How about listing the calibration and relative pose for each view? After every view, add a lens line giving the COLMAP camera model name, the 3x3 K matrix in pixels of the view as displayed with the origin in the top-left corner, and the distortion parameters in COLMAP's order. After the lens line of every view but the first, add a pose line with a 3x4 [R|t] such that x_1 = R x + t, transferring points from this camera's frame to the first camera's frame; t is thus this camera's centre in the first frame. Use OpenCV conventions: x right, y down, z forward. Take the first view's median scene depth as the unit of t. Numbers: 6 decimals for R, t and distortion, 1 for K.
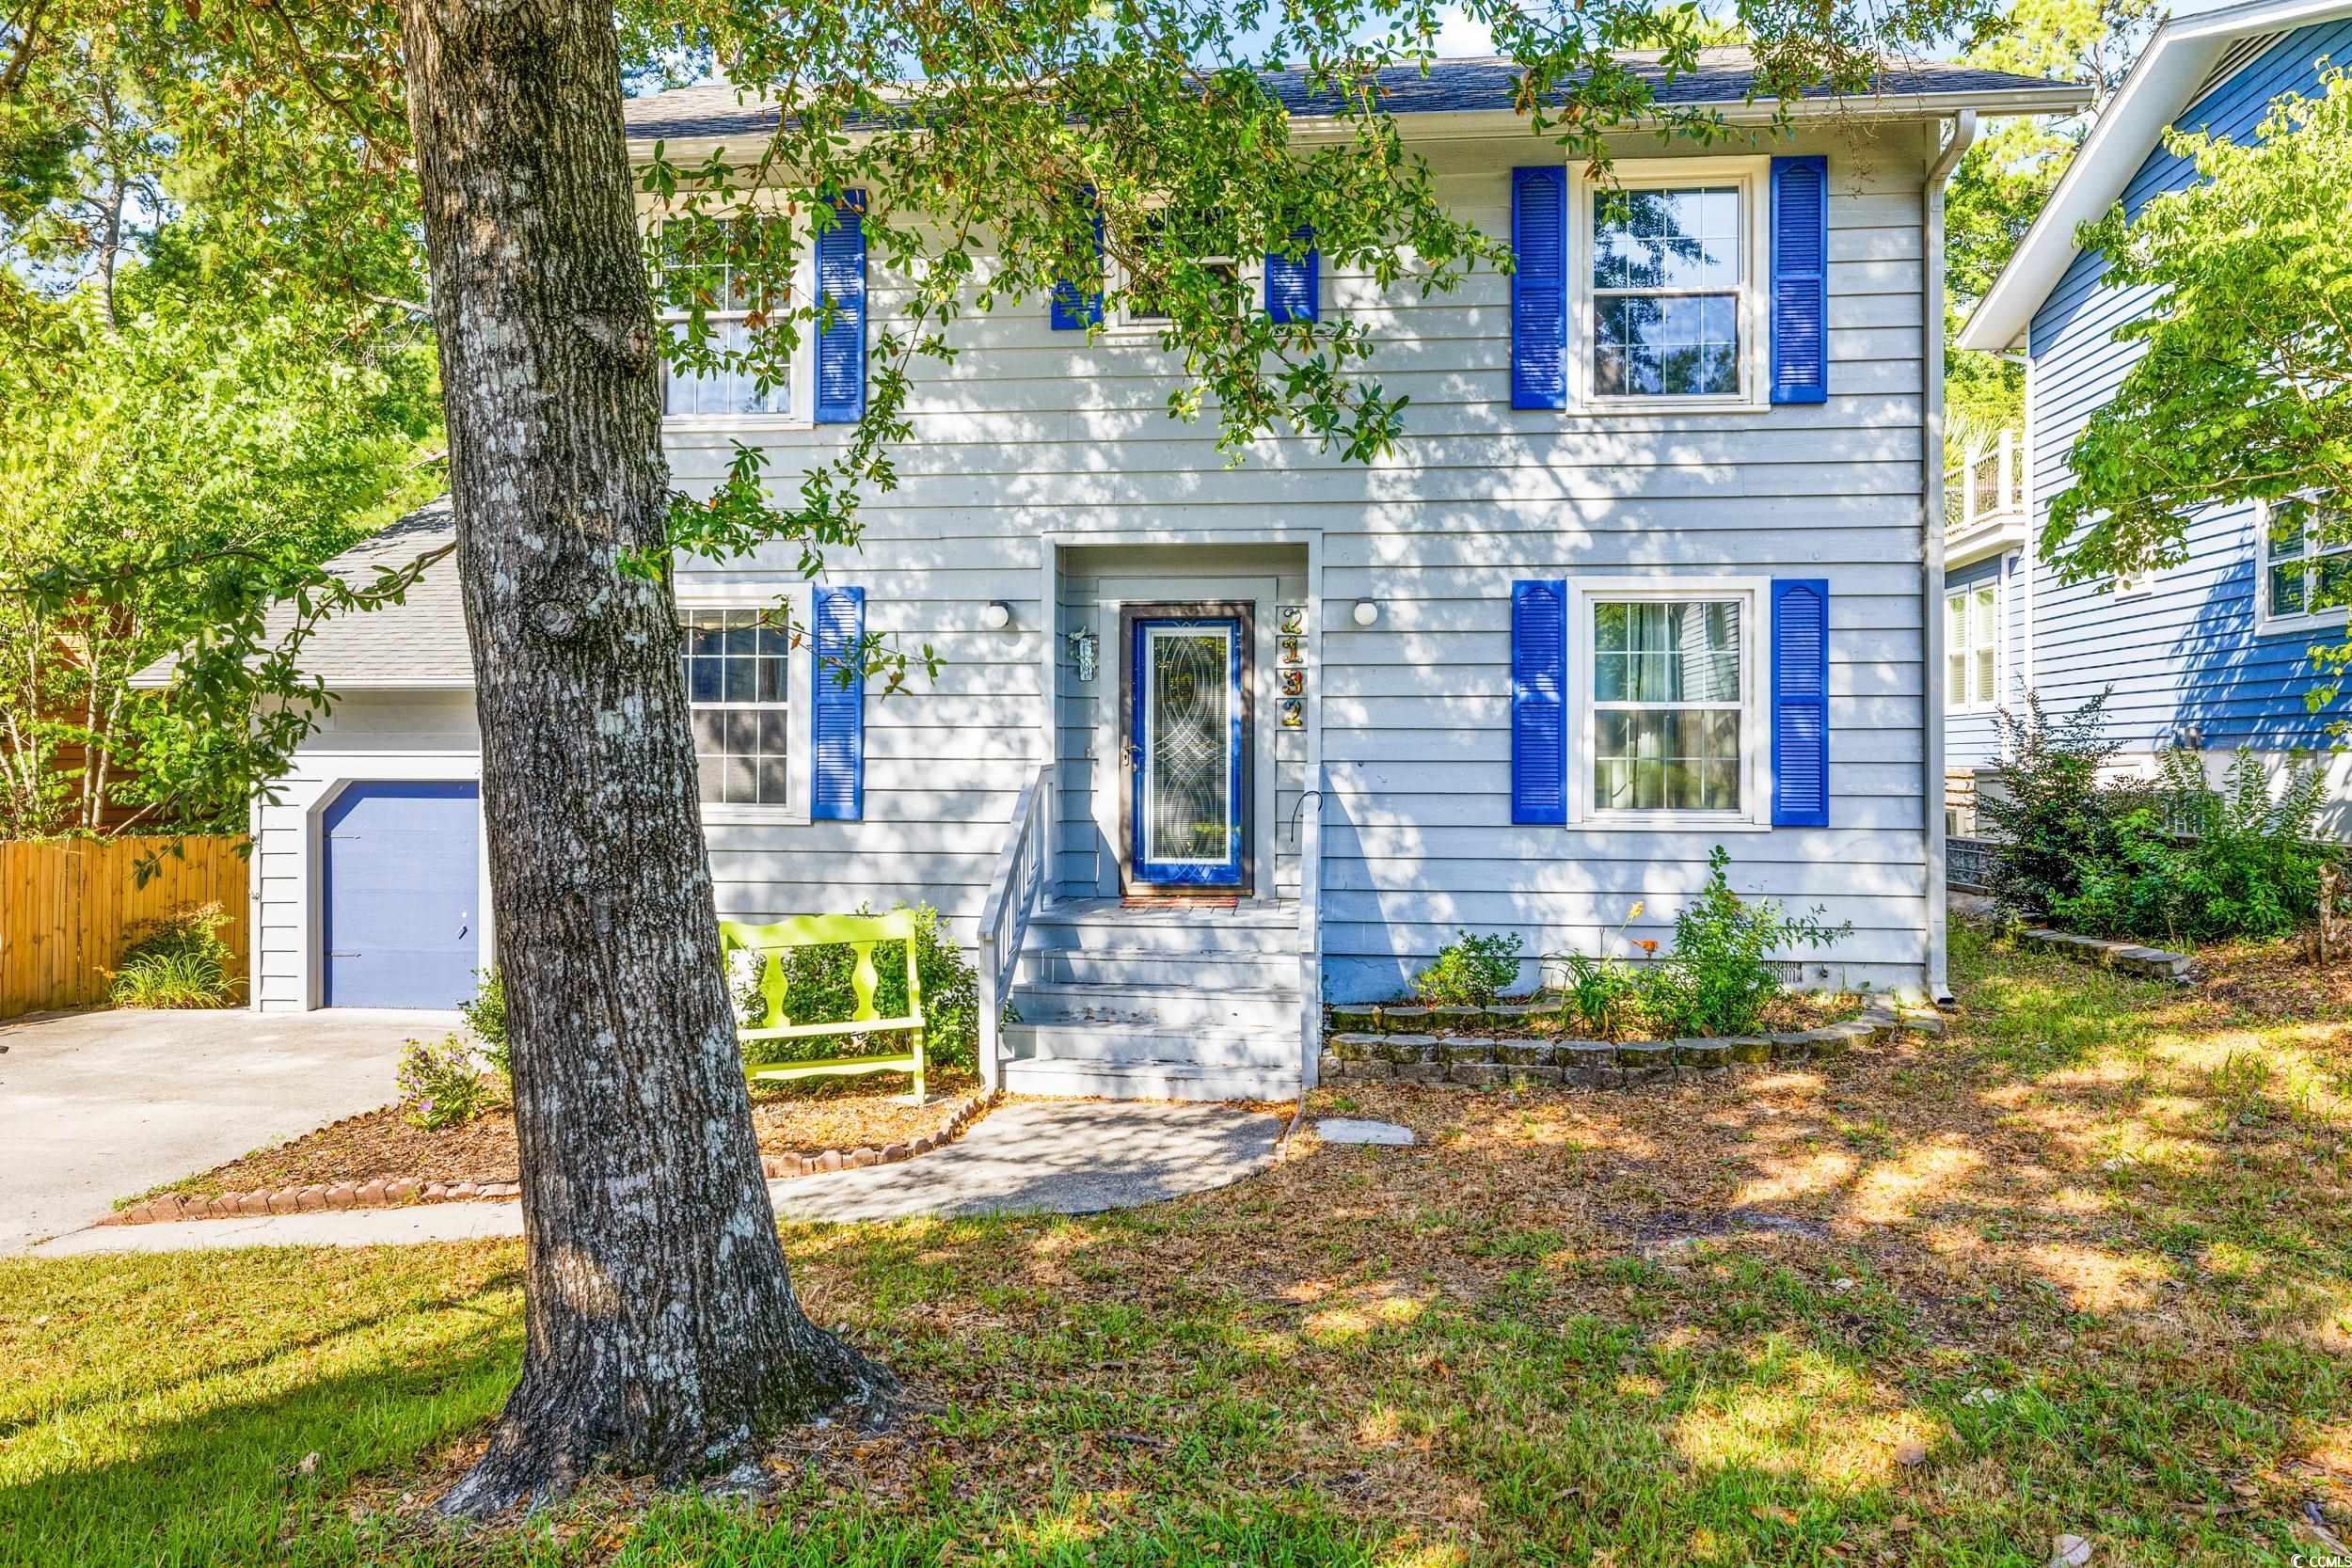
lens RADIAL K [[1585.0, 0, 1178.5], [0, 1585.0, 758.7], [0, 0, 1]] dist [-0.002415, 0.001365]
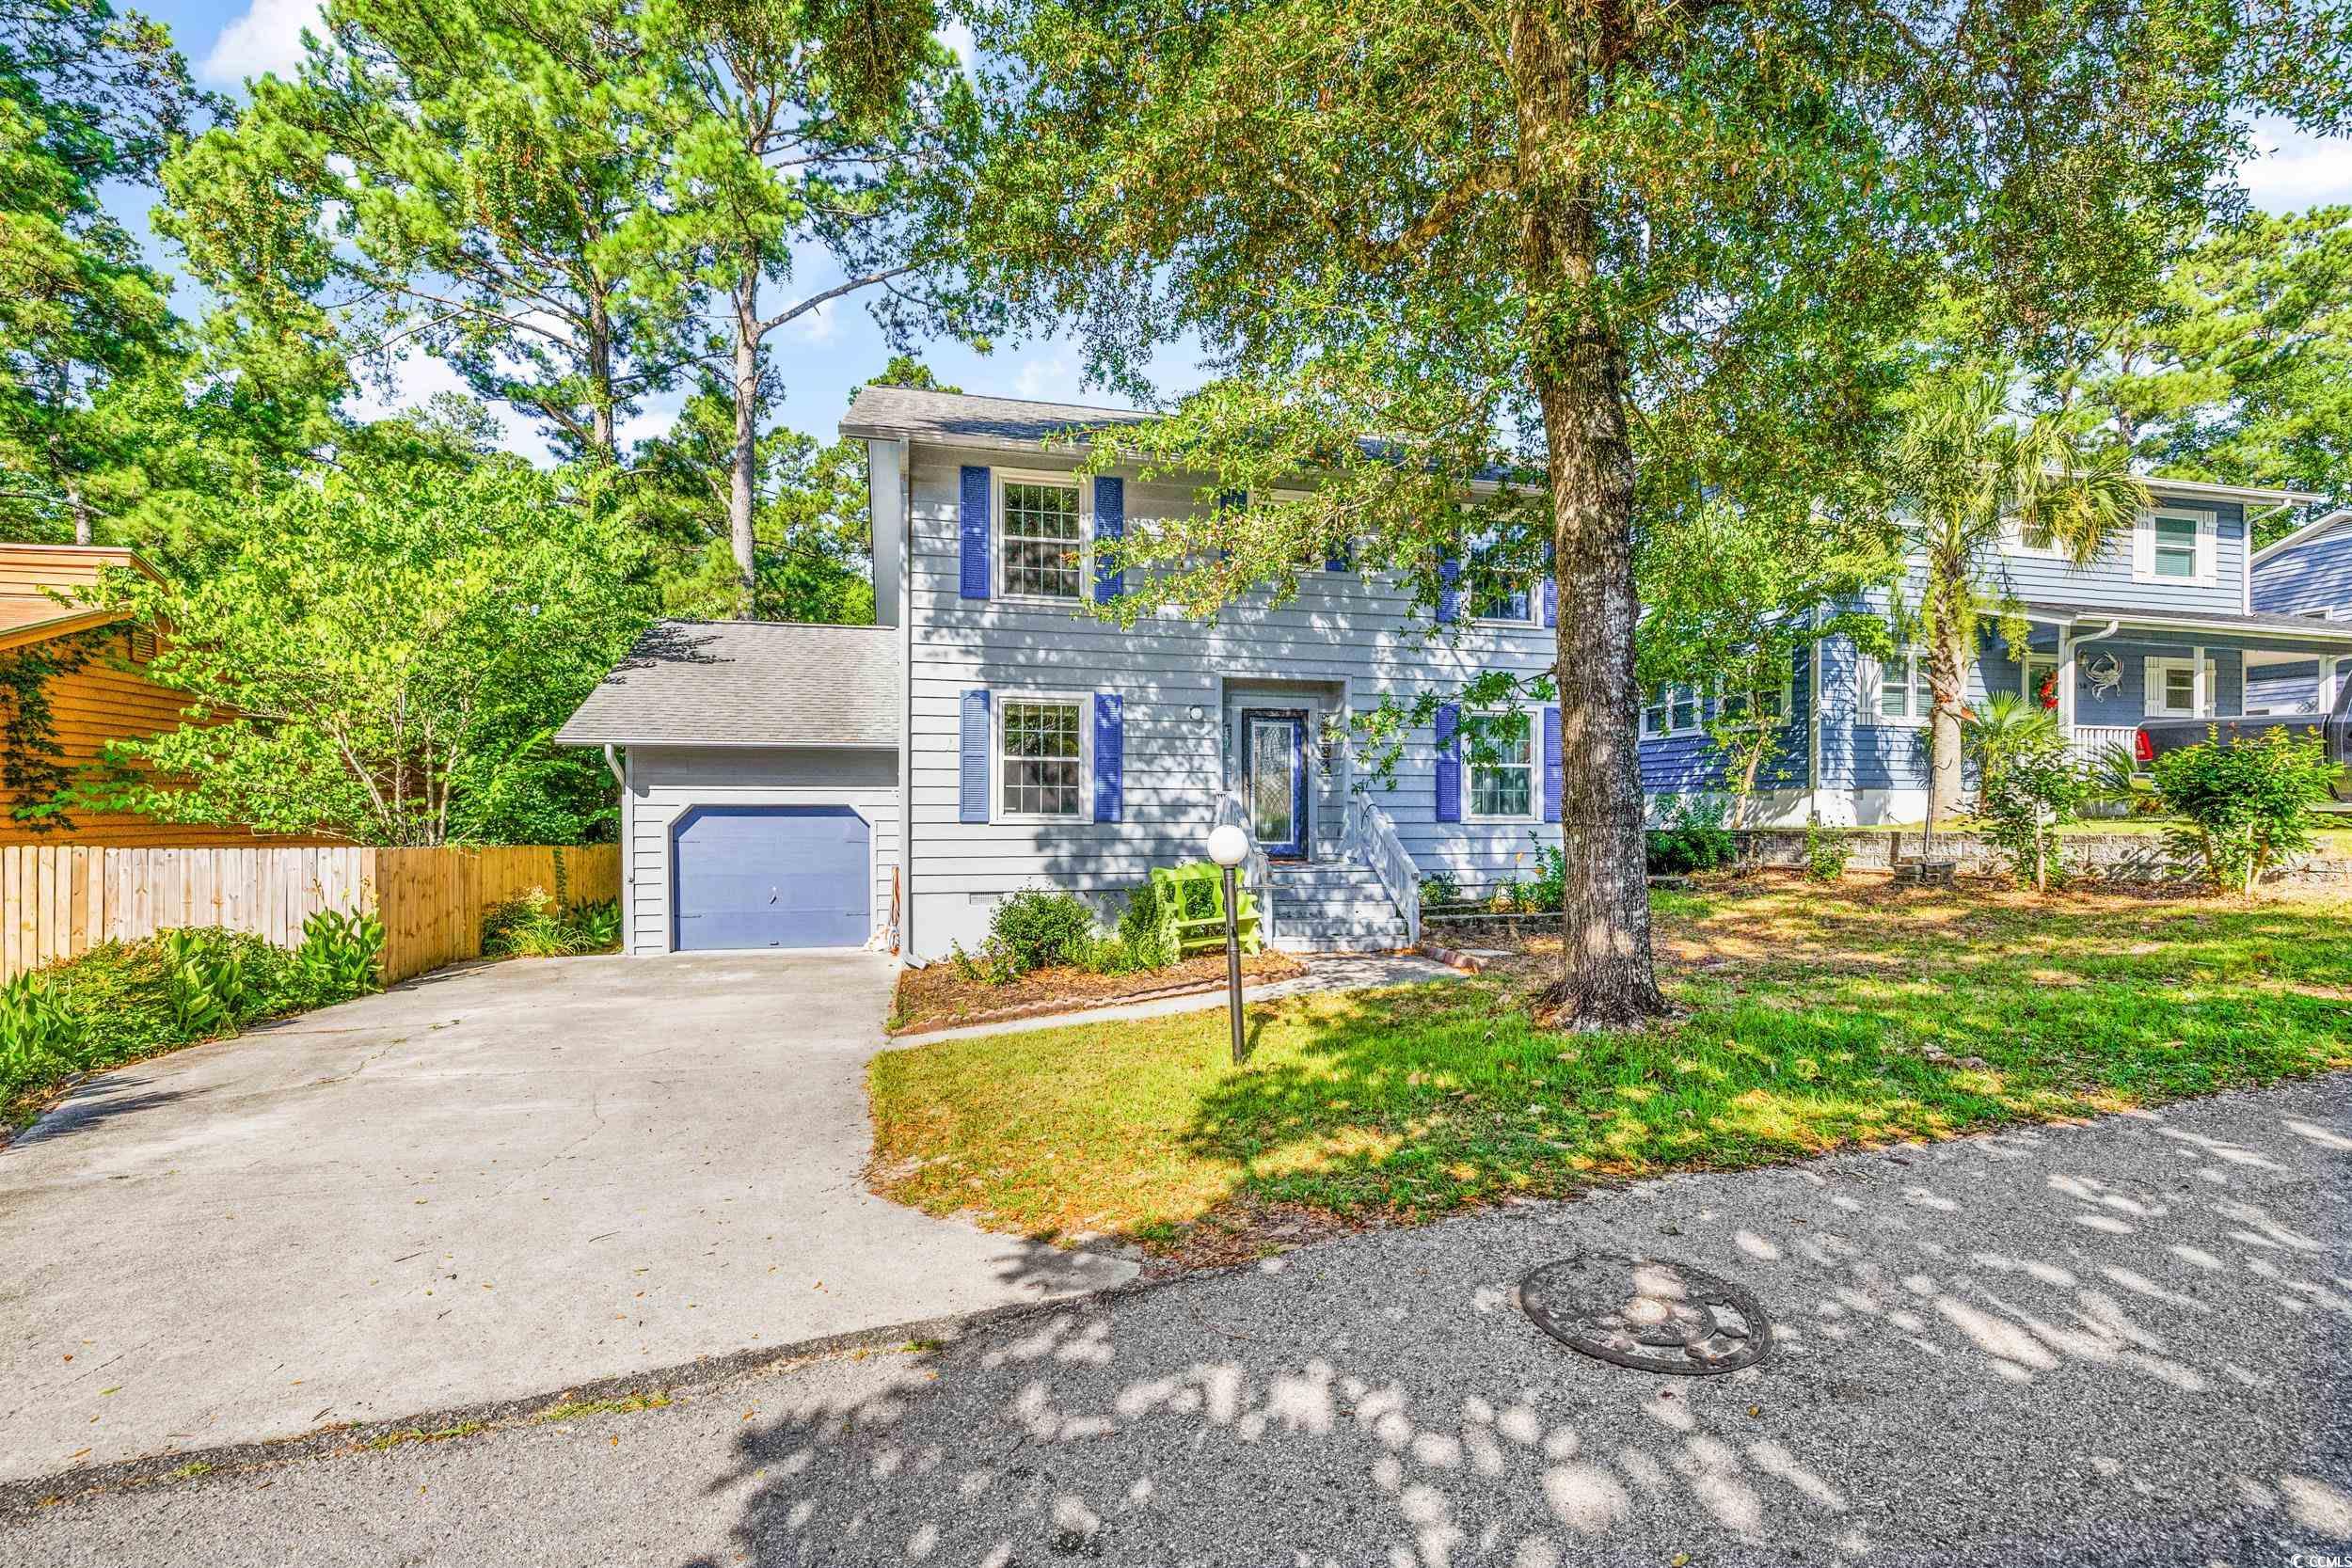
lens RADIAL K [[994.4, 0, 1176.0], [0, 994.4, 784.0], [0, 0, 1]] dist [0.001772, -0.000168]
pose [[0.950419, 0.006557, 0.310904, -0.516534], [0.002287, 0.999603, -0.028070, 0.029090], [-0.310965, 0.027389, 0.950027, -0.123886]]
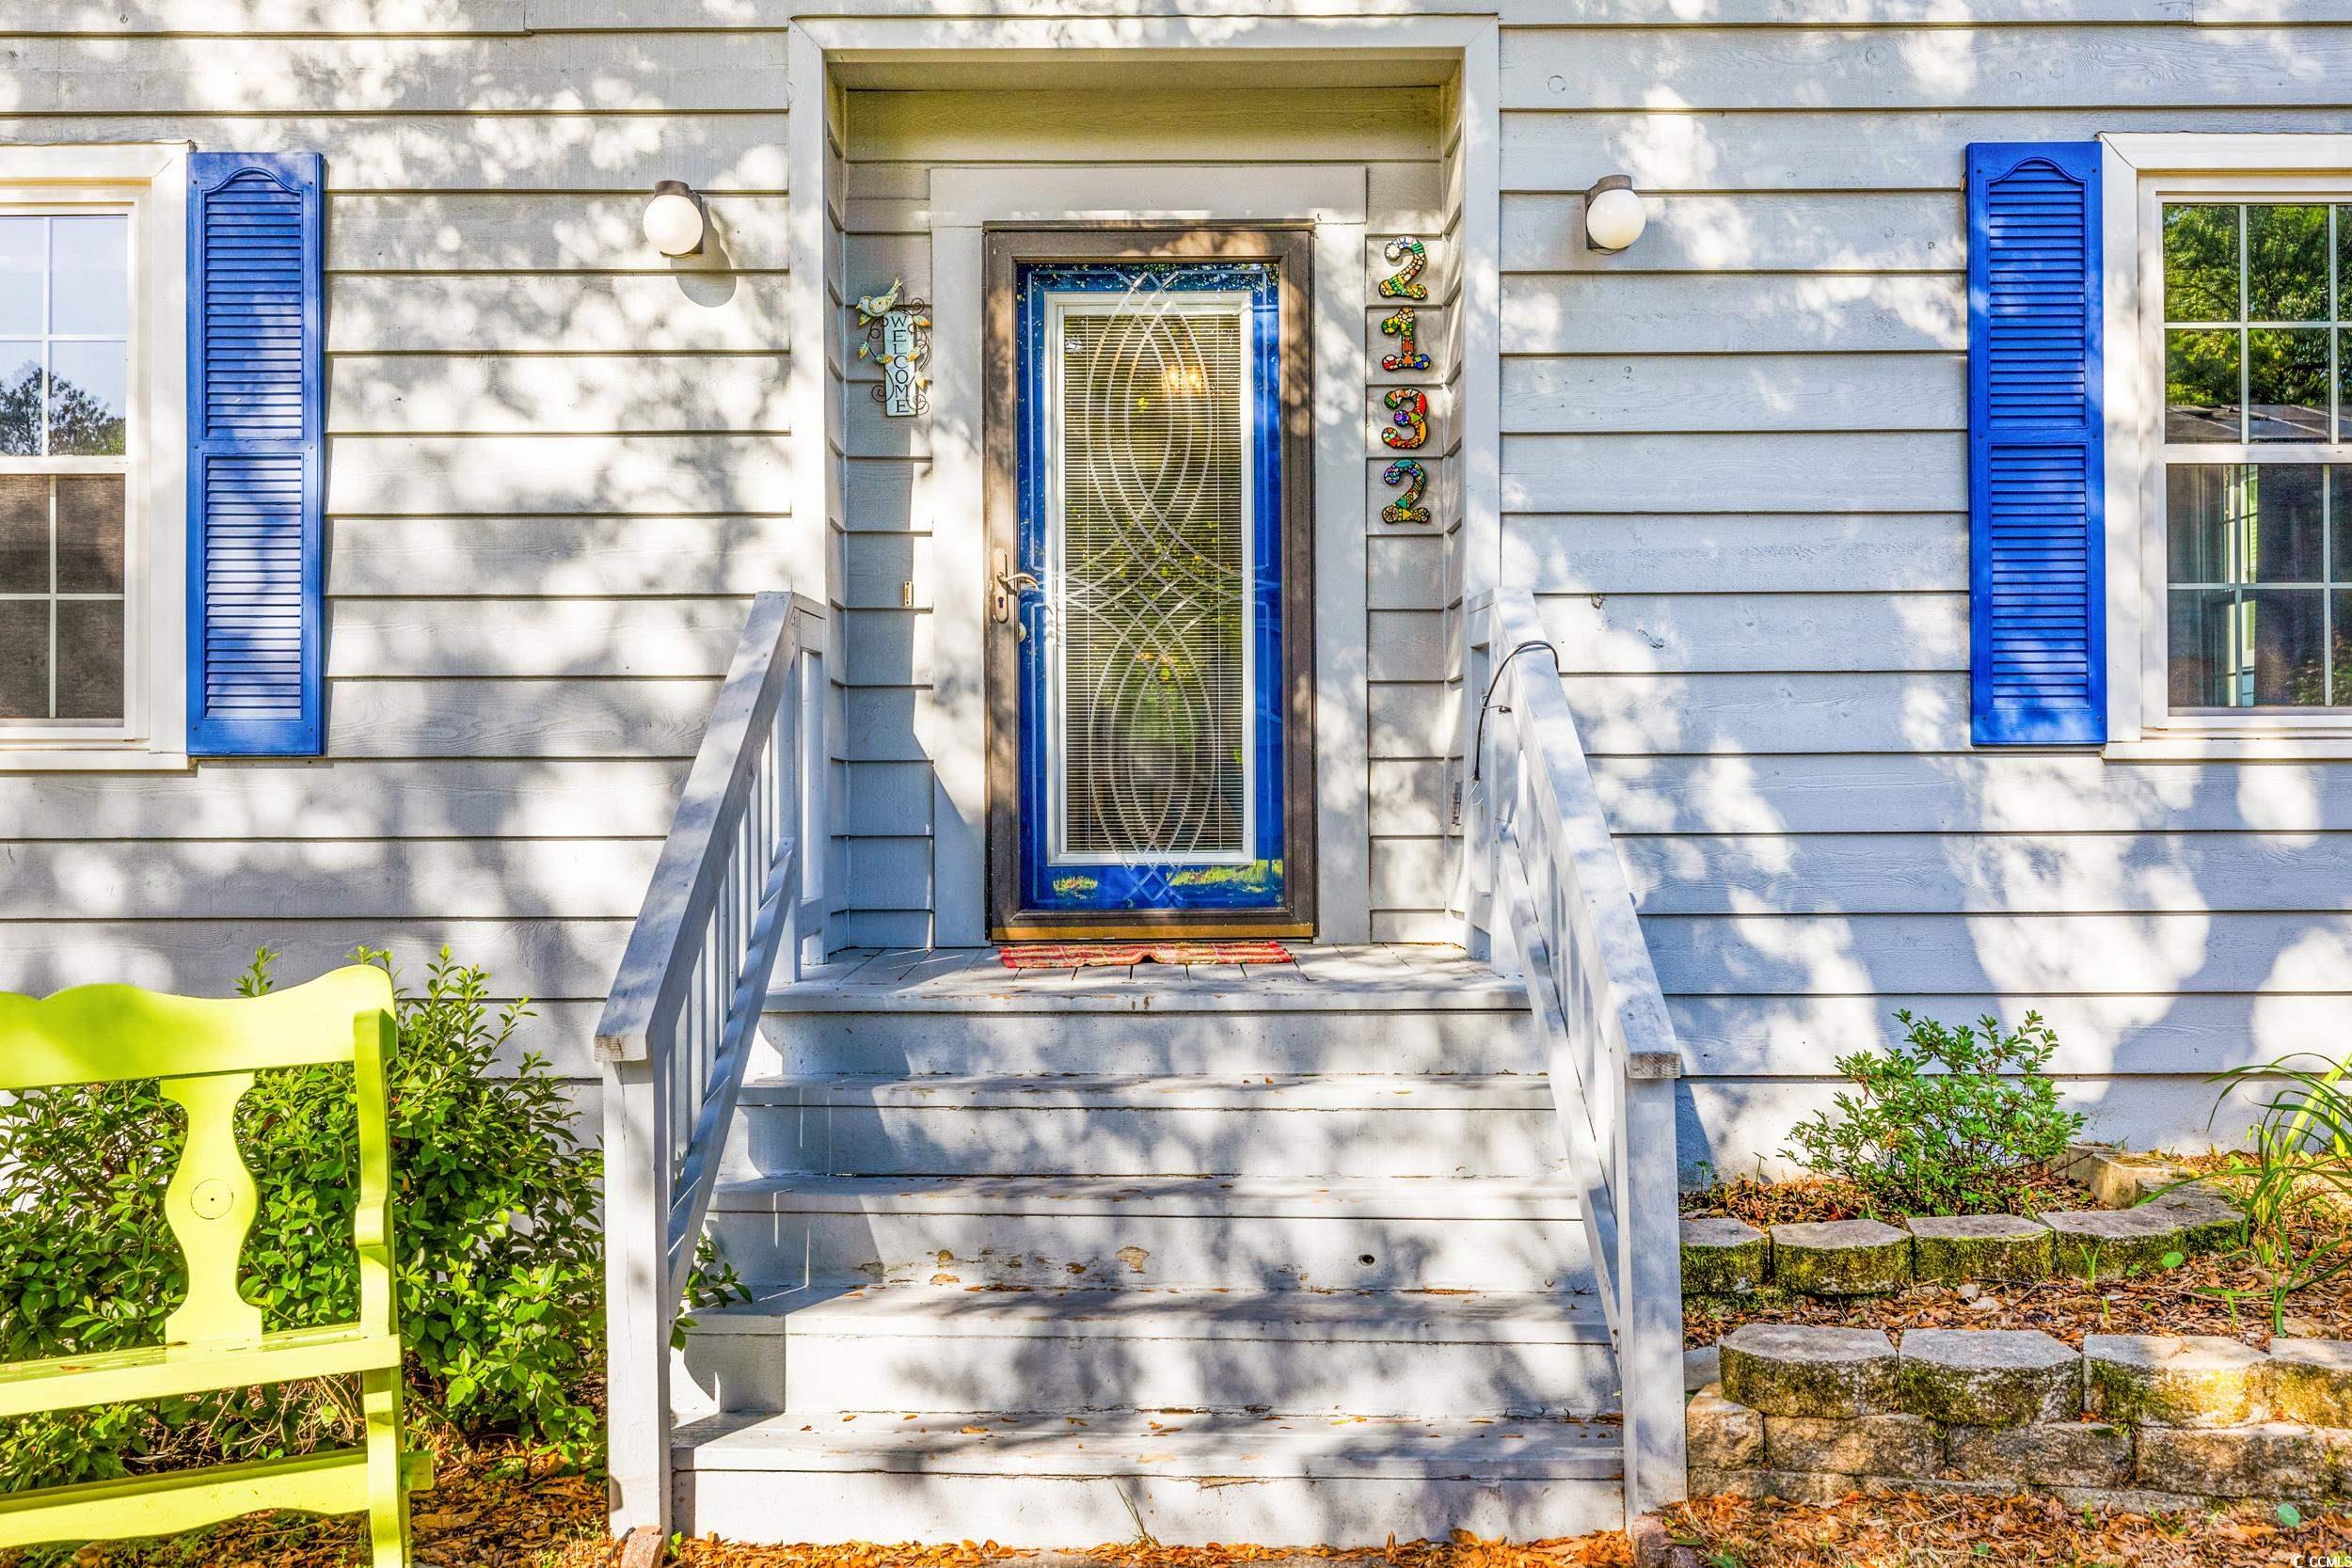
lens RADIAL K [[2145.3, 0, 1176.0], [0, 2145.3, 784.0], [0, 0, 1]] dist [0.018193, 0.009802]
pose [[0.995274, -0.008327, 0.096745, -0.044646], [0.009392, 0.999900, -0.010555, 0.054514], [-0.096647, 0.011414, 0.995253, 0.471976]]
